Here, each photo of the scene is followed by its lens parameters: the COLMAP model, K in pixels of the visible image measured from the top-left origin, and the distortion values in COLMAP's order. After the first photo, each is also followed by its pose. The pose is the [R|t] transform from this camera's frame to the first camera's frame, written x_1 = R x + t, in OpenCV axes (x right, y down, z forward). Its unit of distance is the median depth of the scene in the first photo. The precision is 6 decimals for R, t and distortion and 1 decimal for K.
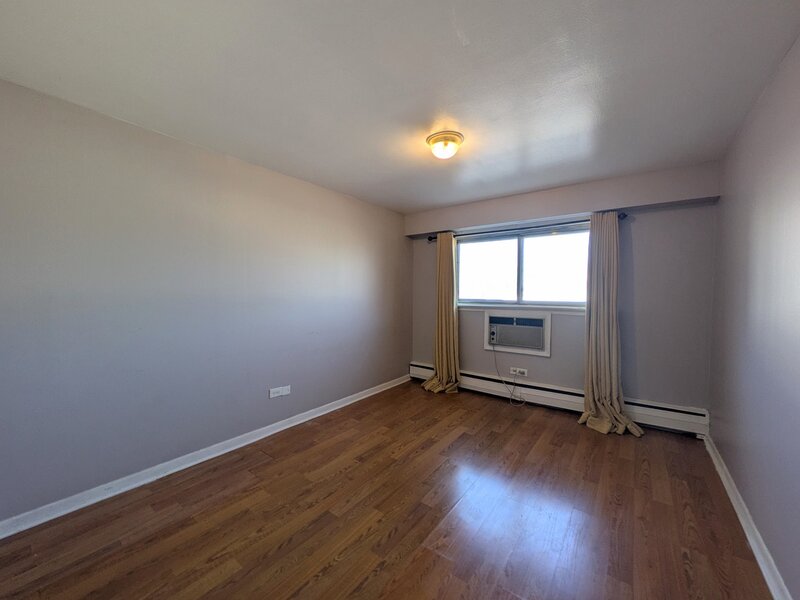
lens RADIAL K [[316.2, 0, 400.3], [0, 316.2, 295.9], [0, 0, 1]] dist [-0.000698, -0.000202]
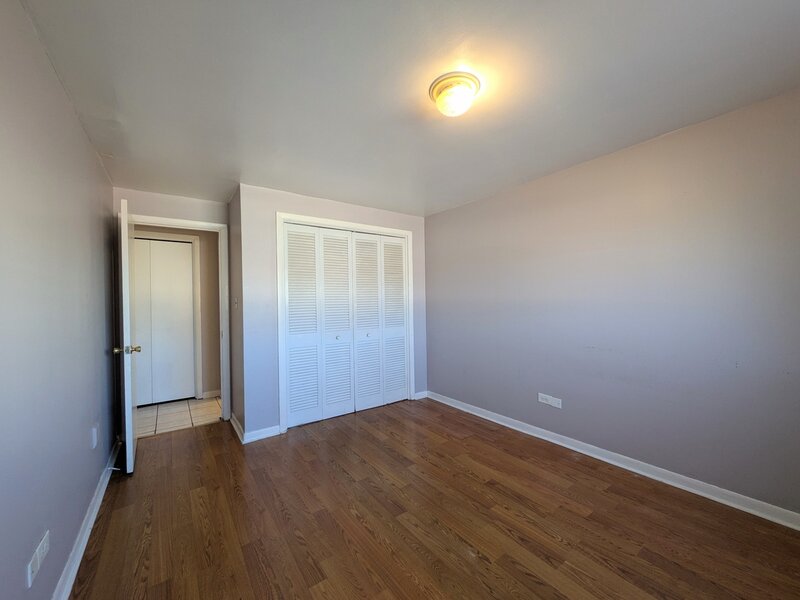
lens RADIAL K [[316.2, 0, 400.1], [0, 316.2, 300.9], [0, 0, 1]] dist [-0.000698, -0.000202]
pose [[-0.287393, 0.007933, -0.957780, 0.776497], [0.004179, 0.999967, 0.007029, -0.011799], [0.957804, -0.001982, -0.287417, 0.969976]]
